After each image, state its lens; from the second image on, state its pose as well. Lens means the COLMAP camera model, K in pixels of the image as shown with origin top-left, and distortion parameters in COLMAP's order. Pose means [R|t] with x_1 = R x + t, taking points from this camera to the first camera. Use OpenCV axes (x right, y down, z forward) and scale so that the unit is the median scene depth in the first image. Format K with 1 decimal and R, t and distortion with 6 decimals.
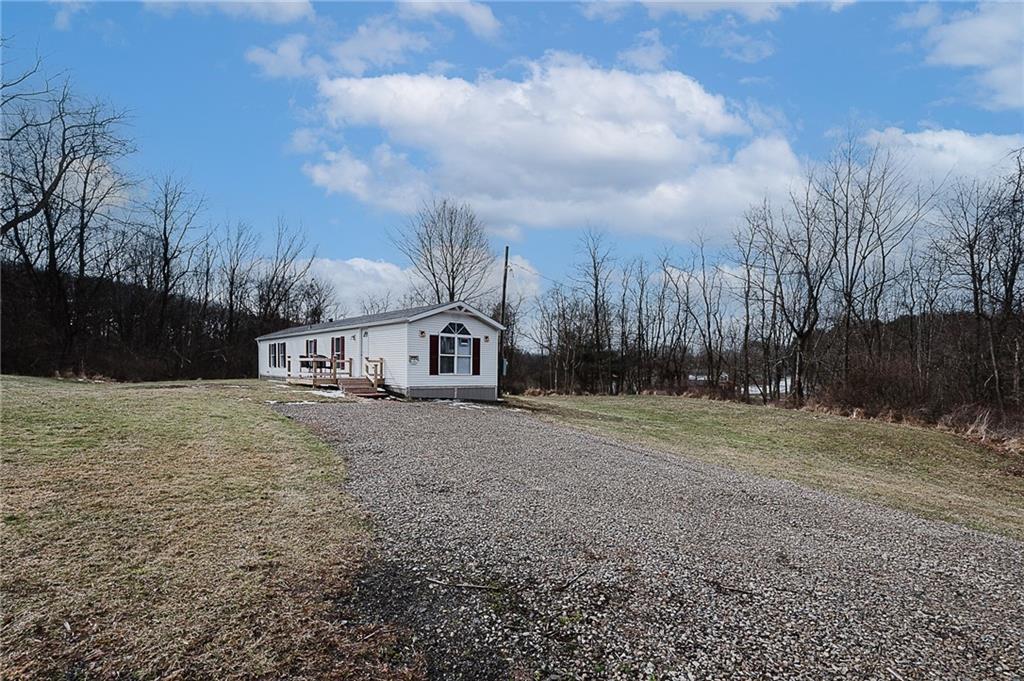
lens RADIAL K [[493.3, 0, 523.3], [0, 493.3, 375.7], [0, 0, 1]] dist [0.009437, -0.000229]
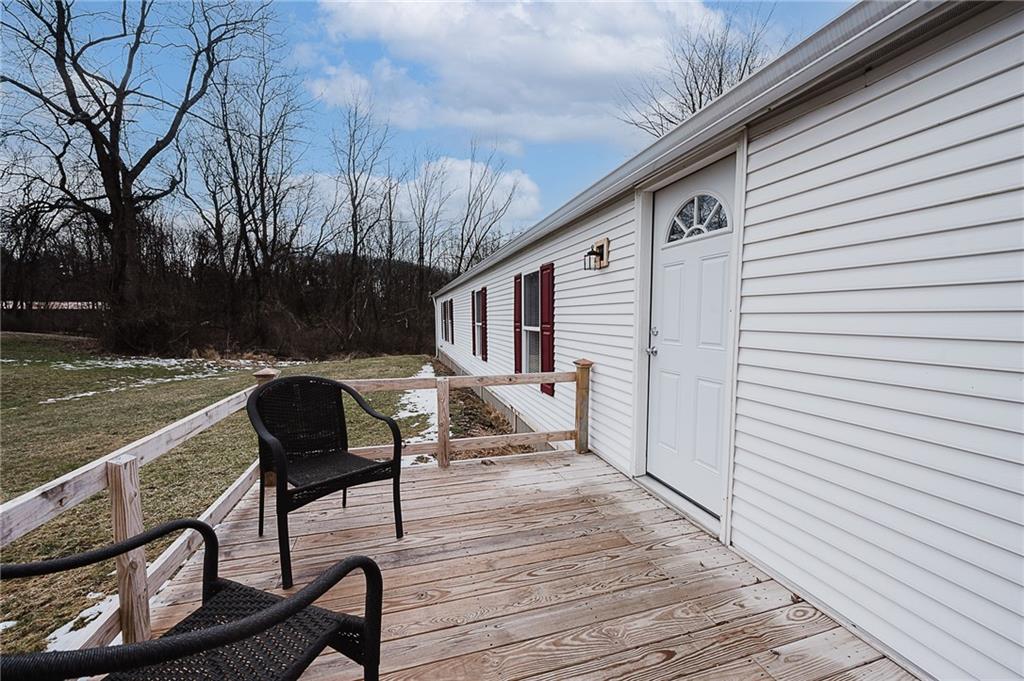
lens RADIAL K [[403.4, 0, 513.3], [0, 403.4, 334.9], [0, 0, 1]] dist [0.000052, -0.000504]
pose [[0.898301, 0.001539, -0.439379, -0.328645], [0.011388, 0.999576, 0.026783, -0.055468], [0.439234, -0.029063, 0.897903, 0.911149]]
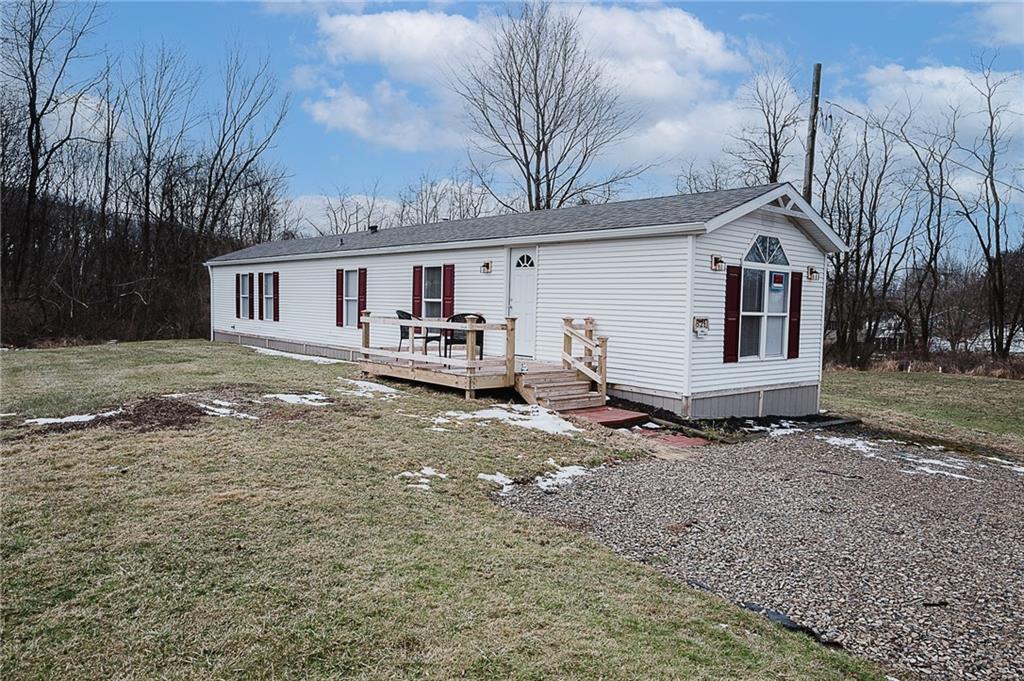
lens RADIAL K [[737.8, 0, 506.2], [0, 737.8, 343.3], [0, 0, 1]] dist [0.000461, 0.001549]
pose [[0.999686, 0.009913, -0.023007, -0.334126], [-0.008994, 0.999172, 0.039690, -0.038118], [0.023382, -0.039471, 0.998947, 0.355404]]
